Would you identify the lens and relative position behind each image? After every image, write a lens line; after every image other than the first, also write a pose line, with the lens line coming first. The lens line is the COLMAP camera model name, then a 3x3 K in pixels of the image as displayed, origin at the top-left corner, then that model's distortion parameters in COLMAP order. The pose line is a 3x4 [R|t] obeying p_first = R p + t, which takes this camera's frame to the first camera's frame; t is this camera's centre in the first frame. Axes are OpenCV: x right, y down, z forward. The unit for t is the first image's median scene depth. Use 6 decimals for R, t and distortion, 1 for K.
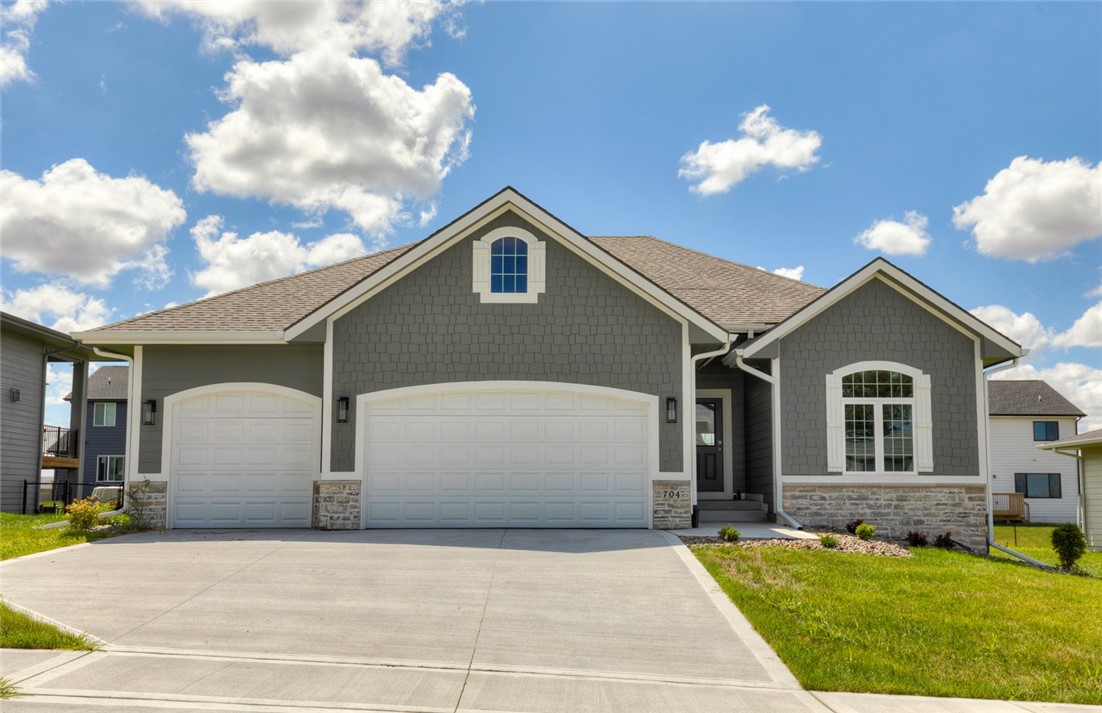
lens RADIAL K [[1158.7, 0, 551.0], [0, 1158.7, 356.5], [0, 0, 1]] dist [-0.006797, 0.014575]
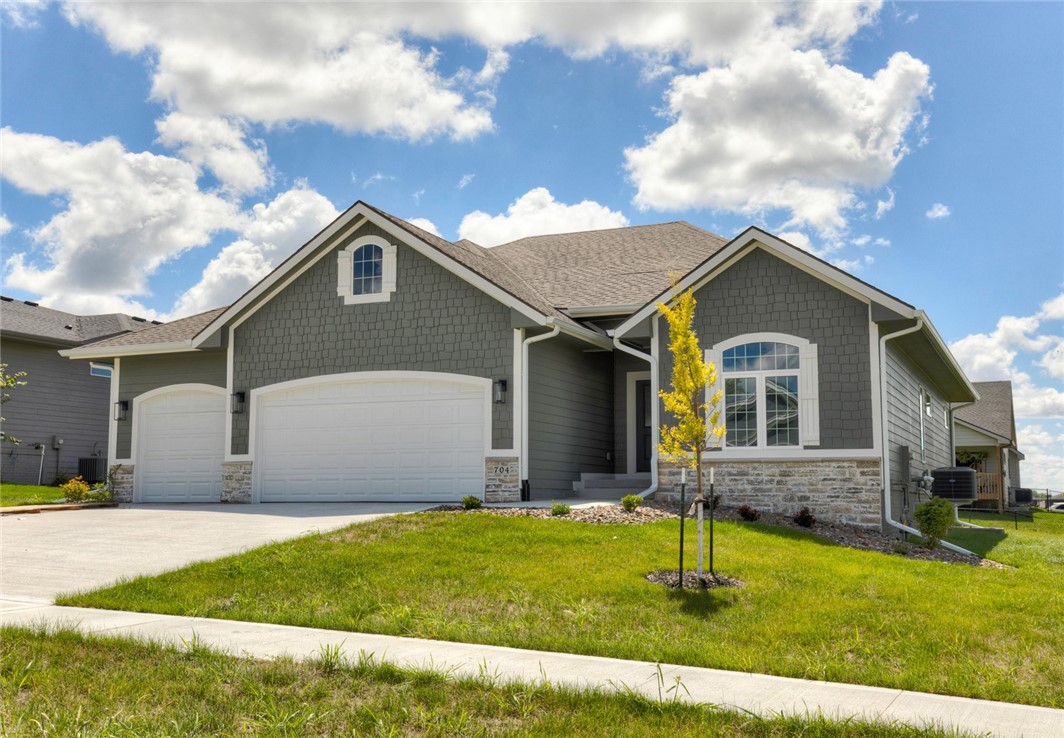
lens RADIAL K [[1156.2, 0, 532.0], [0, 1156.2, 369.0], [0, 0, 1]] dist [0.012688, -0.022294]
pose [[0.905417, -0.050063, -0.421561, 0.575650], [0.053751, 0.998549, -0.003139, 0.030069], [0.421107, -0.019817, 0.906795, 0.043931]]
